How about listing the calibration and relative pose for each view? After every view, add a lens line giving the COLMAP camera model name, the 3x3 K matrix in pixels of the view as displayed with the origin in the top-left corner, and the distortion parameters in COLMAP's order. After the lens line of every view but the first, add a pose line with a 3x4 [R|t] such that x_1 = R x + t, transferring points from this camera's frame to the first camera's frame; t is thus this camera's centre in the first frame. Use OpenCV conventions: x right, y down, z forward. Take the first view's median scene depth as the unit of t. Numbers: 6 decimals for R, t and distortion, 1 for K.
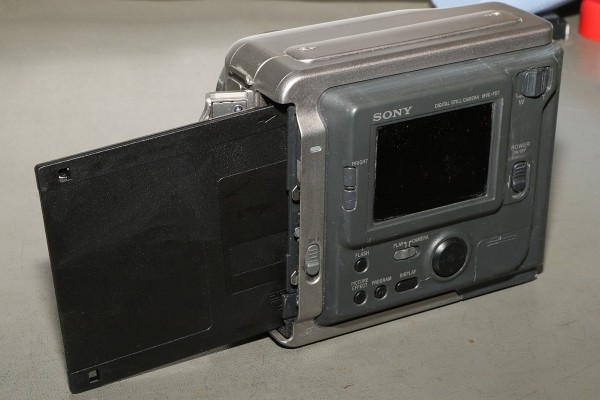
lens RADIAL K [[1661.7, 0, 298.1], [0, 1661.7, 198.0], [0, 0, 1]] dist [0.058746, 0.000000]
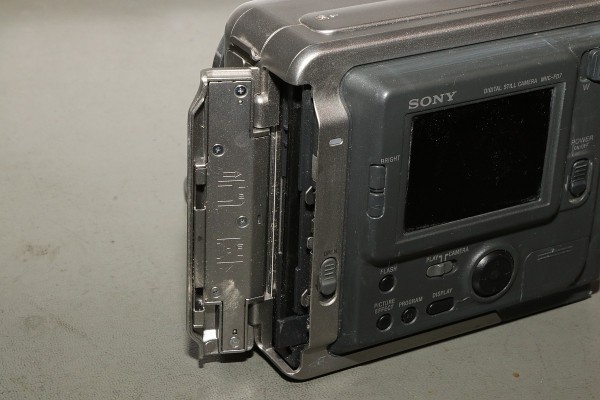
lens RADIAL K [[1661.7, 0, 302.4], [0, 1661.7, 202.5], [0, 0, 1]] dist [0.058746, 0.000000]
pose [[0.999760, 0.019897, 0.009174, -0.011912], [-0.020123, 0.999480, 0.025199, -0.019241], [-0.008668, -0.025377, 0.999640, 0.186230]]
